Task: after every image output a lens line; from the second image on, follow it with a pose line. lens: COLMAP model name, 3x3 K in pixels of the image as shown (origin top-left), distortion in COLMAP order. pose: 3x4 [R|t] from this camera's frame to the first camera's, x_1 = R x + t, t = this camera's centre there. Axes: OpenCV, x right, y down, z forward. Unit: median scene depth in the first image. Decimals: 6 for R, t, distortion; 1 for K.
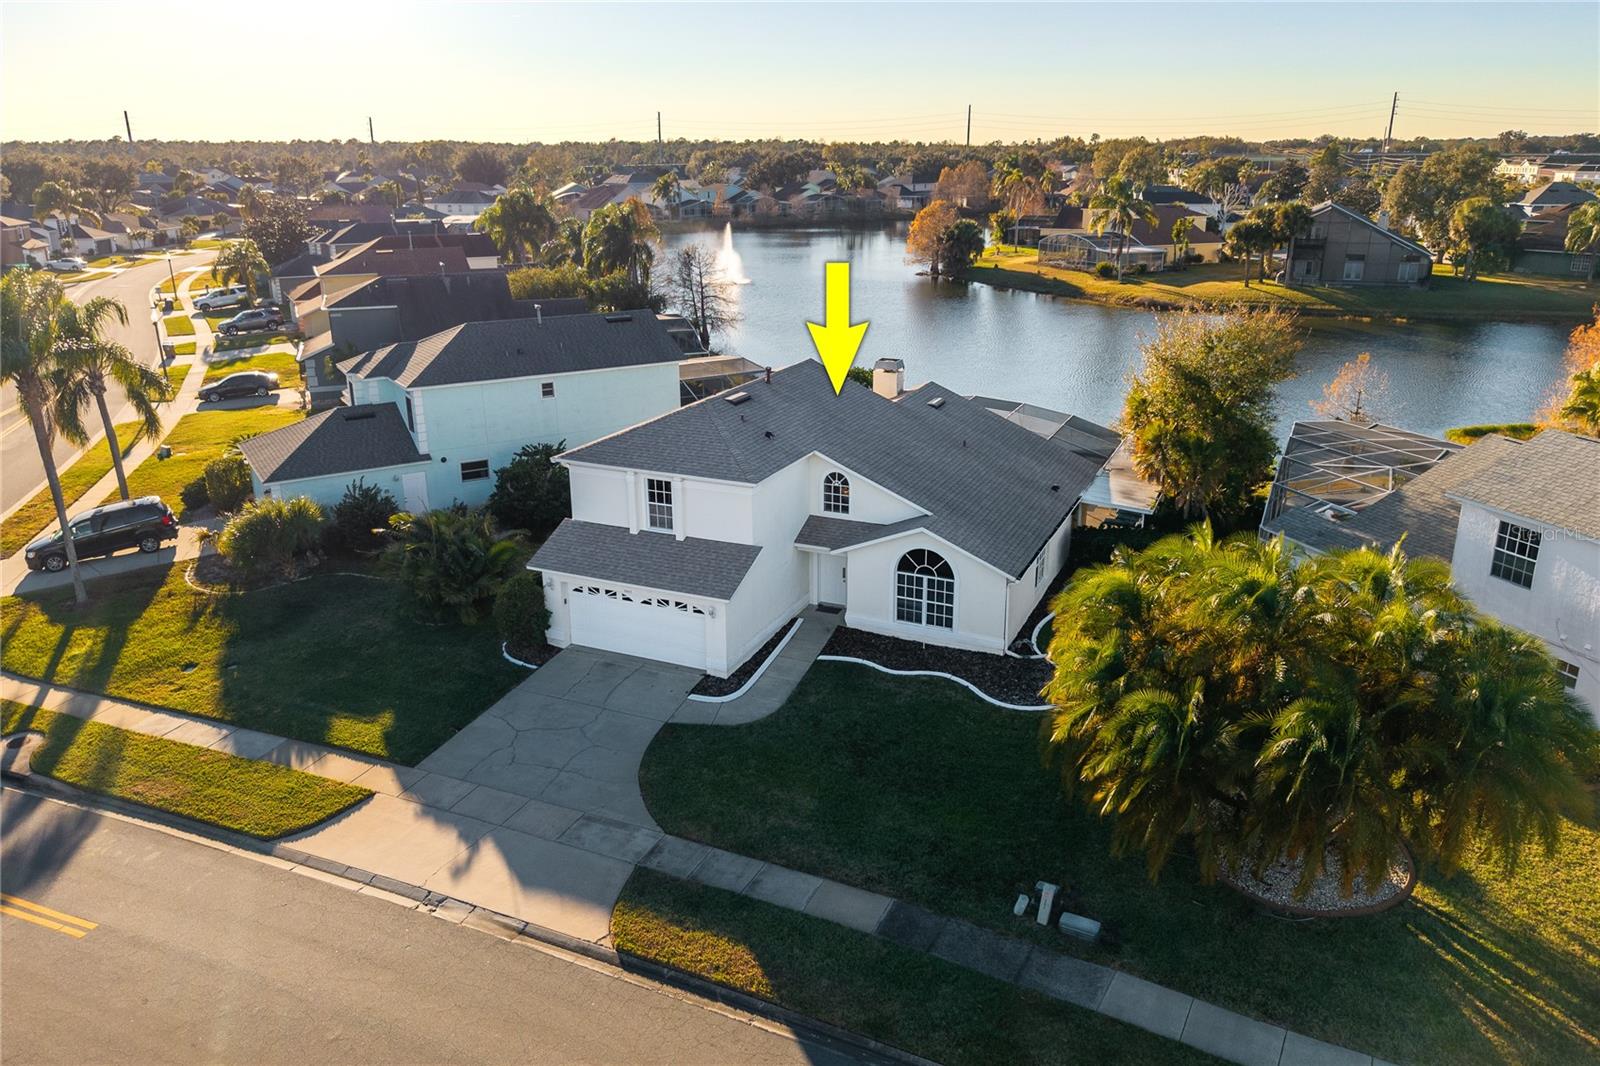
lens RADIAL K [[1133.4, 0, 793.3], [0, 1133.4, 530.0], [0, 0, 1]] dist [0.023435, -0.028077]
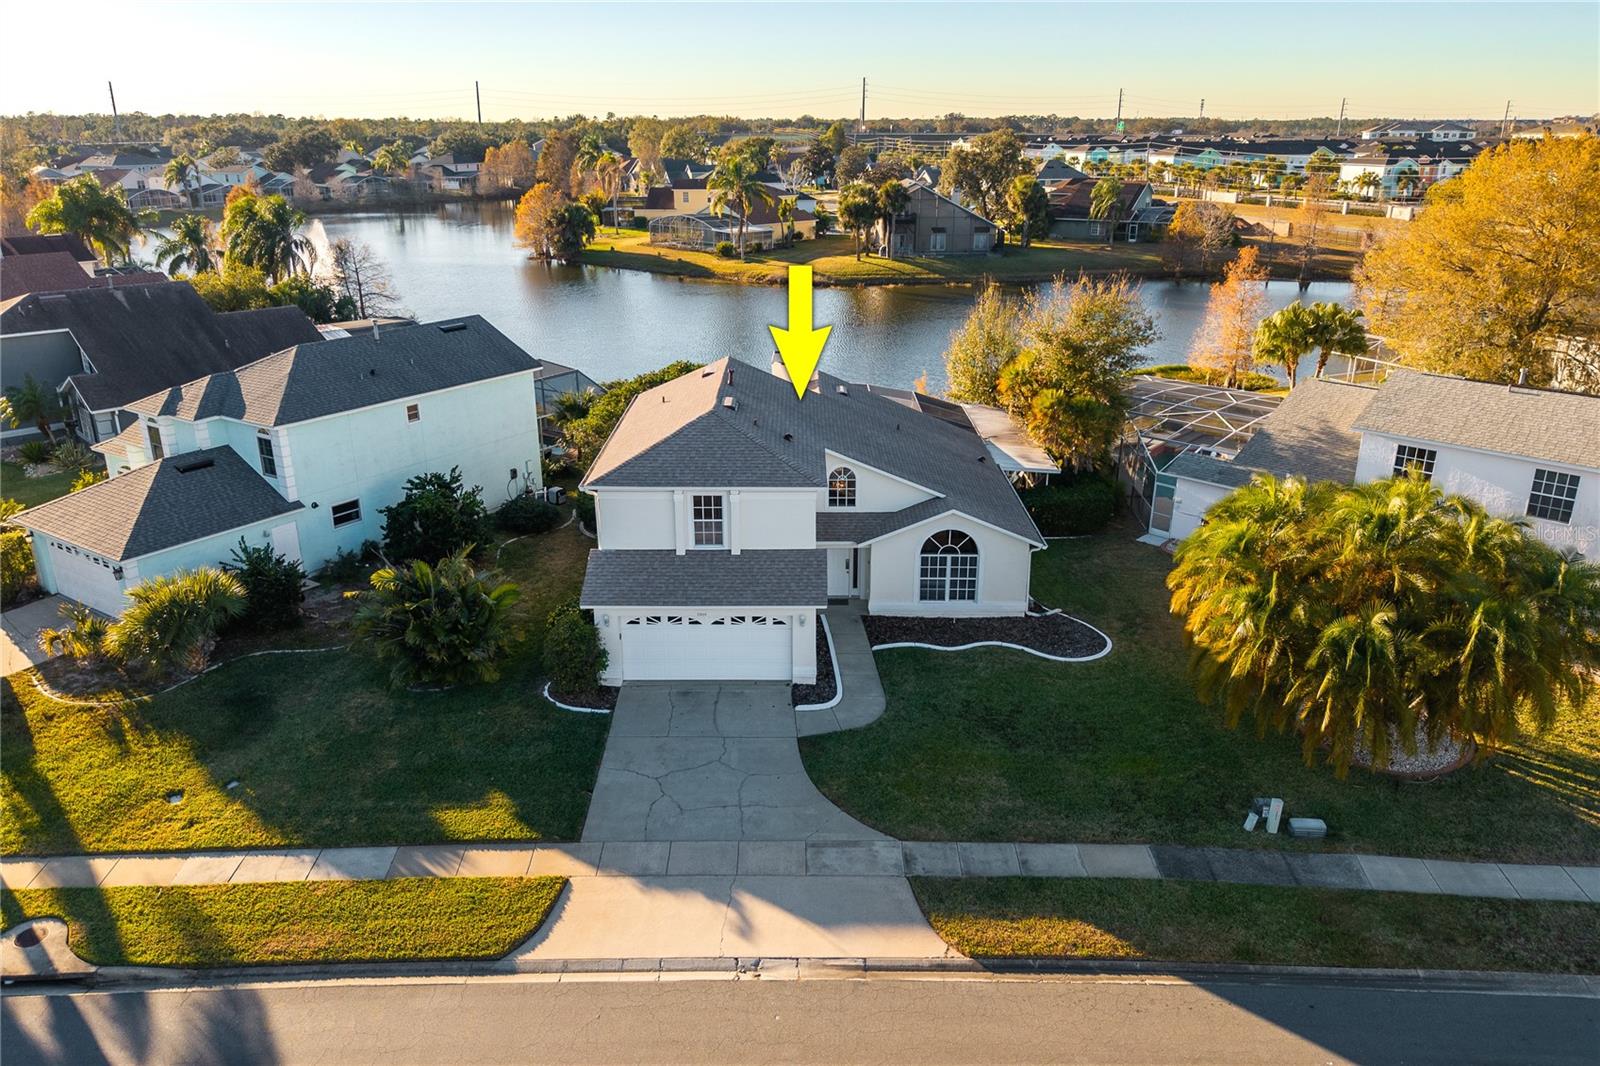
lens RADIAL K [[1133.4, 0, 793.3], [0, 1133.4, 530.0], [0, 0, 1]] dist [0.023435, -0.028077]
pose [[0.912228, -0.133969, 0.387159, -0.363548], [0.126797, 0.990946, 0.044137, -0.040854], [-0.389567, 0.008828, 0.920956, 0.072102]]
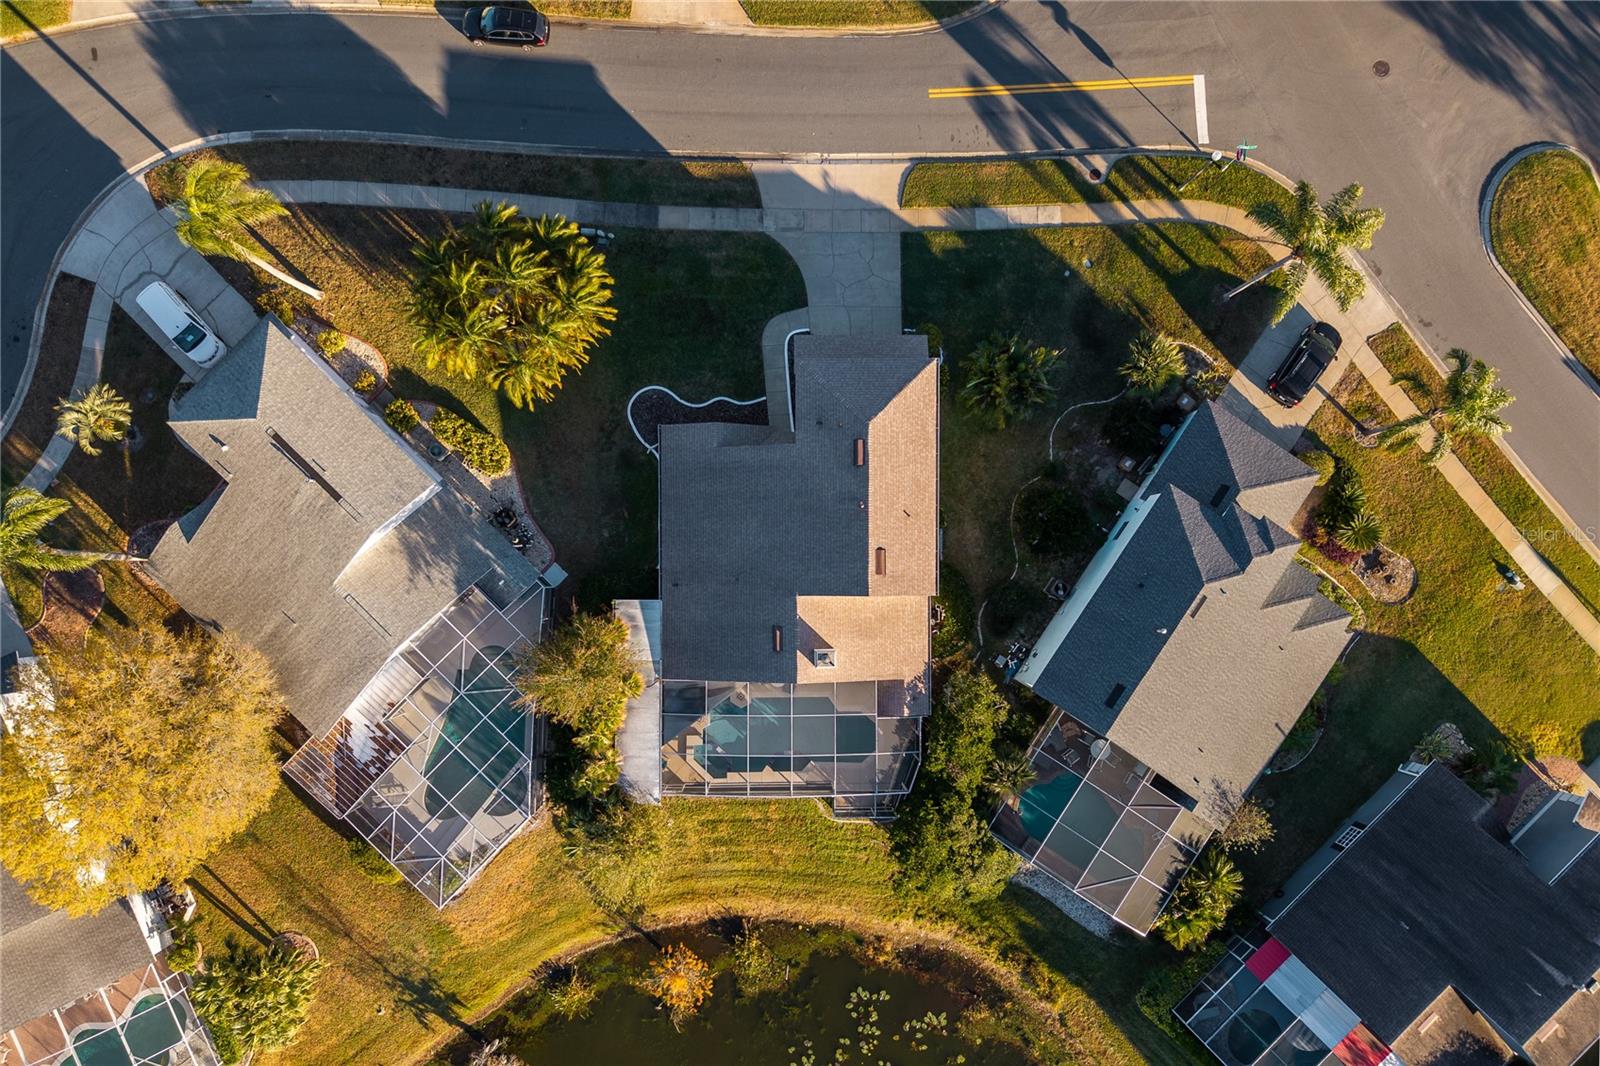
lens RADIAL K [[1133.4, 0, 793.3], [0, 1133.4, 530.0], [0, 0, 1]] dist [0.023435, -0.028077]
pose [[-0.908296, 0.418066, -0.014779, 0.081891], [-0.146862, -0.285597, 0.947030, -1.413787], [0.391700, 0.862354, 0.320805, 0.528304]]
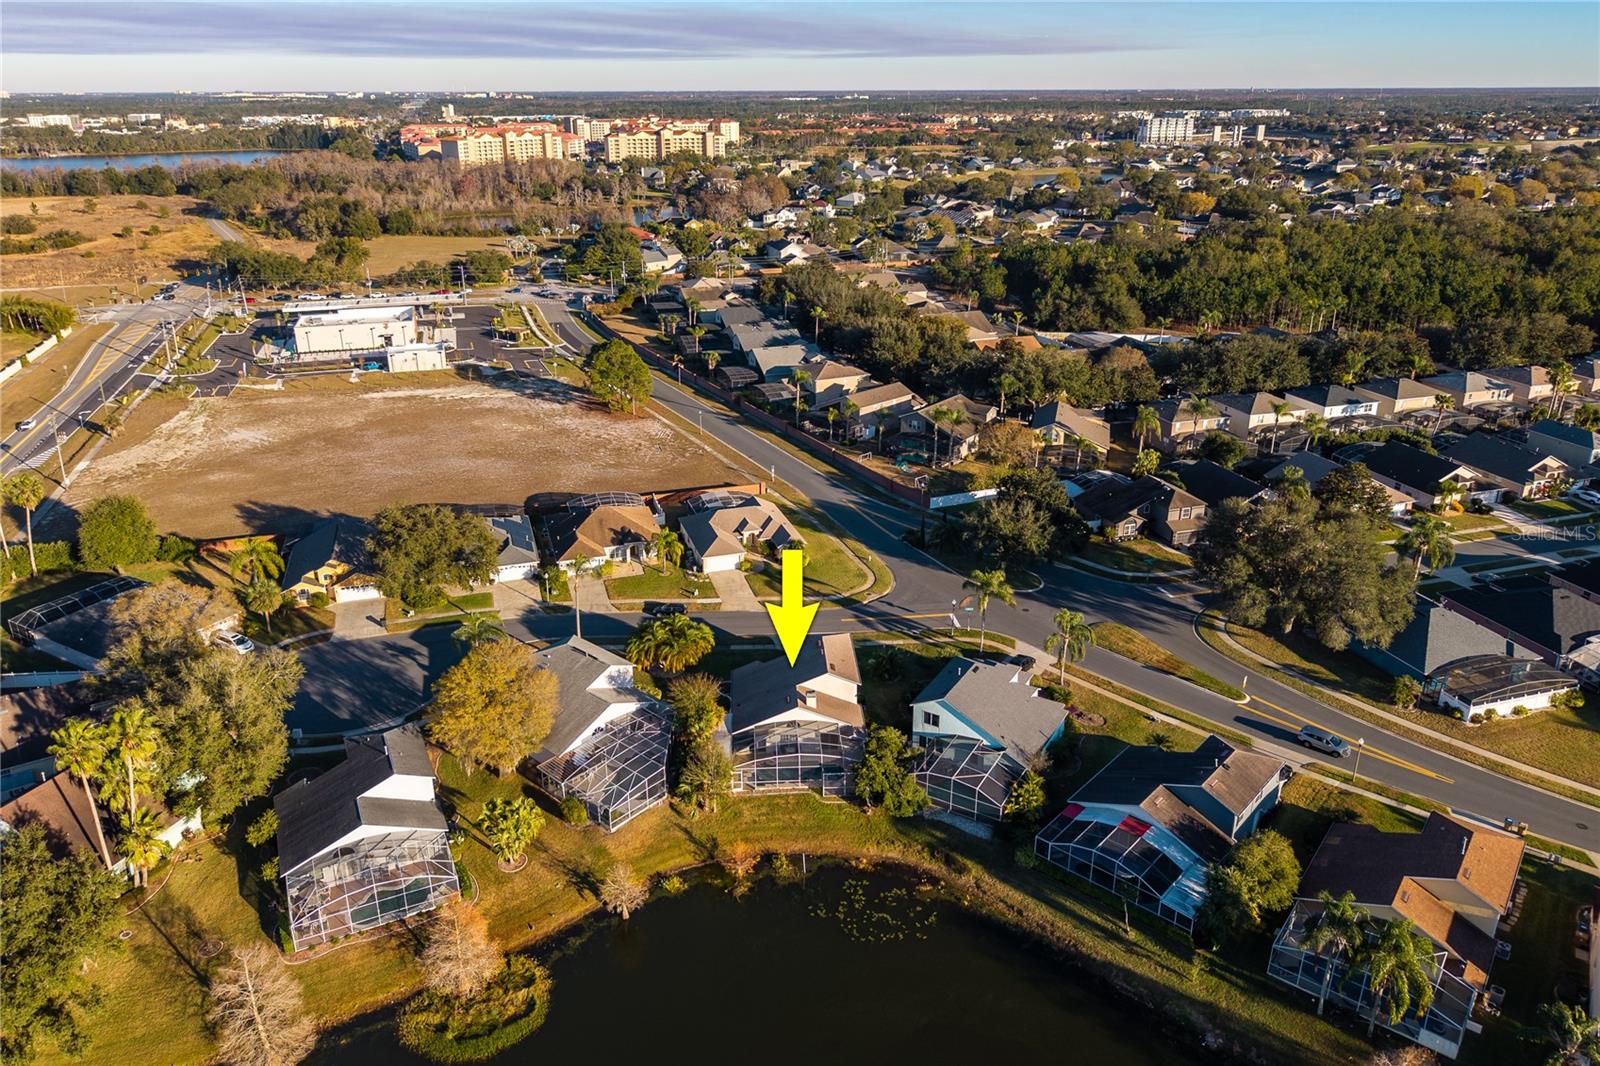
lens RADIAL K [[1100.7, 0, 800.0], [0, 1100.7, 533.0], [0, 0, 1]] dist [0.084518, -0.145885]
pose [[-0.884276, 0.178815, -0.431371, 1.270320], [-0.138007, 0.782436, 0.607246, -2.225099], [0.446105, 0.596505, -0.667212, 2.753531]]
